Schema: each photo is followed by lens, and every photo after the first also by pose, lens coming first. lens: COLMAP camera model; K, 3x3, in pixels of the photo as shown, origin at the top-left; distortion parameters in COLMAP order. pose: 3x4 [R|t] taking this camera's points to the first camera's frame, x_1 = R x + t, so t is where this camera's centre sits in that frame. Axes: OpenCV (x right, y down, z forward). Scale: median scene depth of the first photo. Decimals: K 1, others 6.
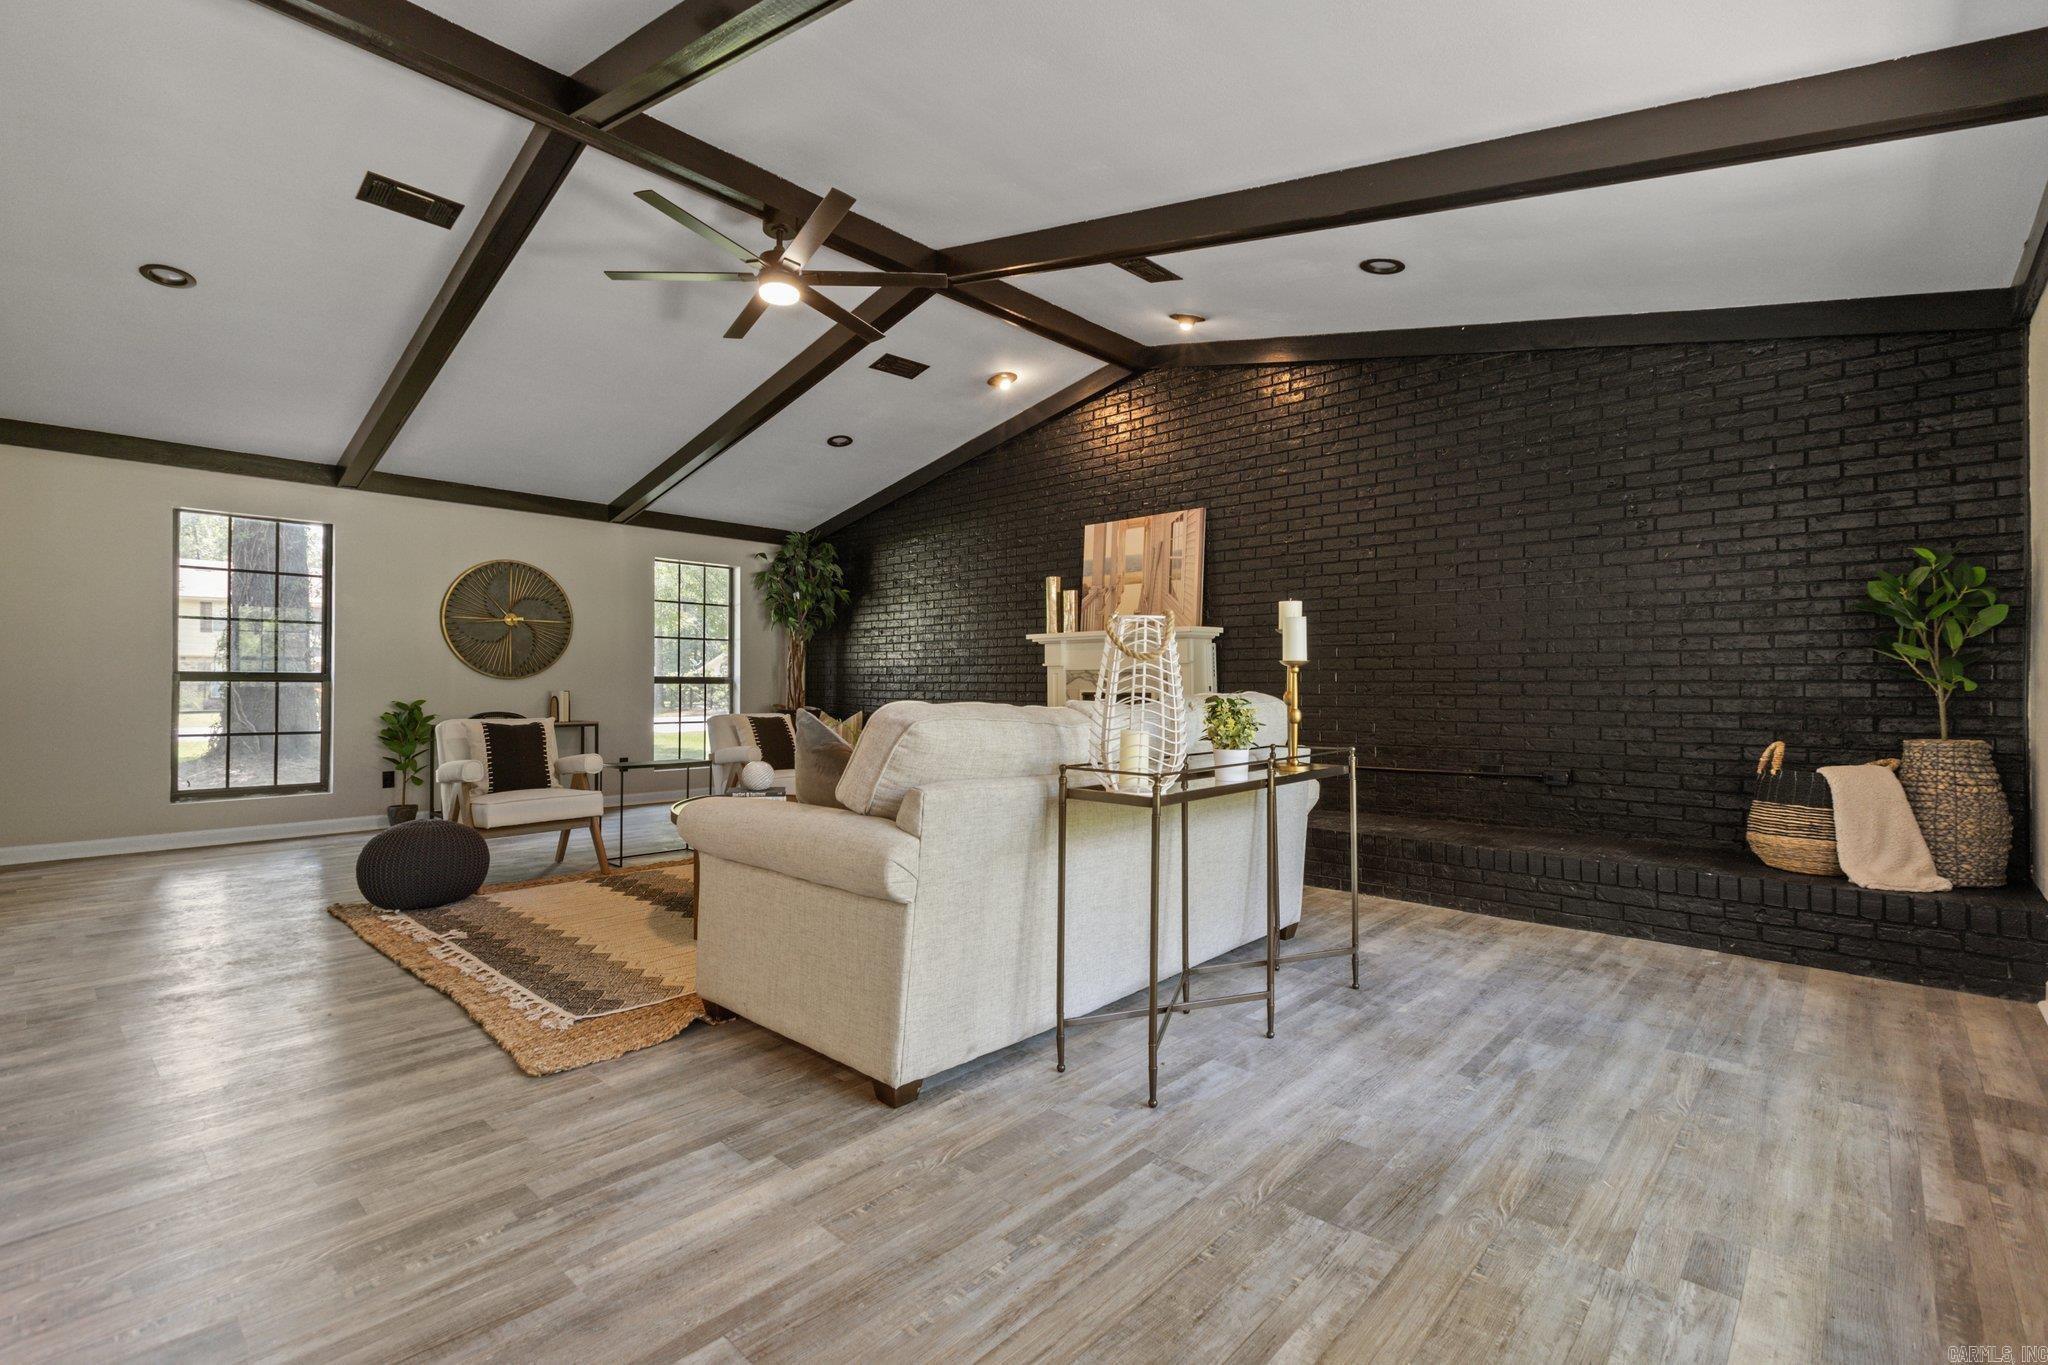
lens RADIAL K [[929.9, 0, 1025.6], [0, 929.9, 667.9], [0, 0, 1]] dist [0.001196, -0.000567]
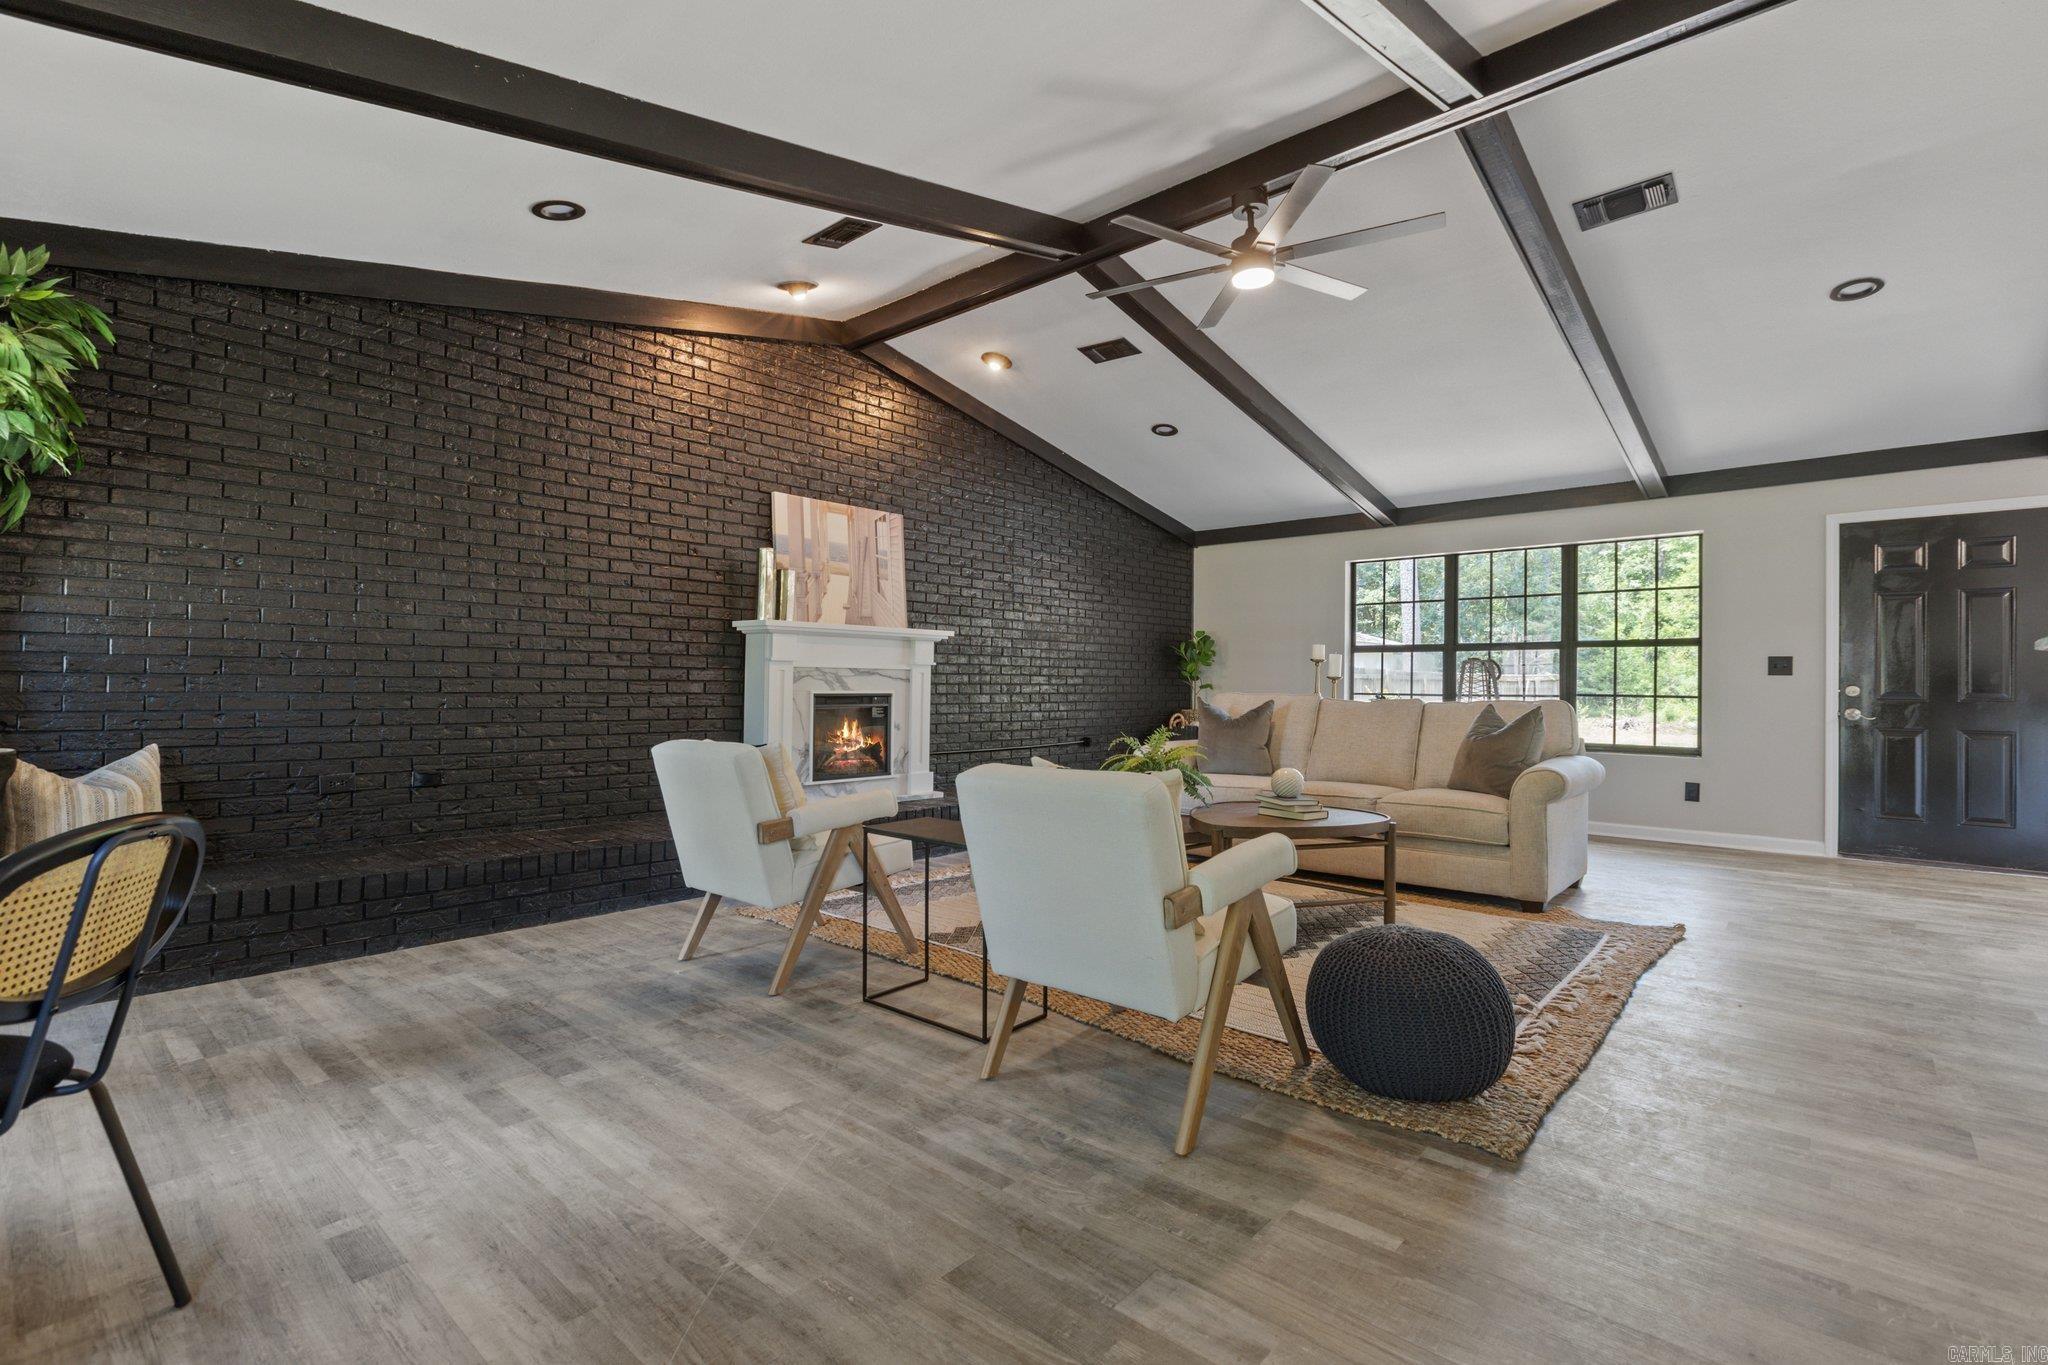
lens RADIAL K [[929.9, 0, 1027.8], [0, 929.9, 682.8], [0, 0, 1]] dist [0.001196, -0.000567]
pose [[-0.033901, -0.006598, 0.999403, -0.797158], [-0.034047, 0.999405, 0.005443, 0.004530], [-0.998845, -0.033842, -0.034106, 0.828861]]
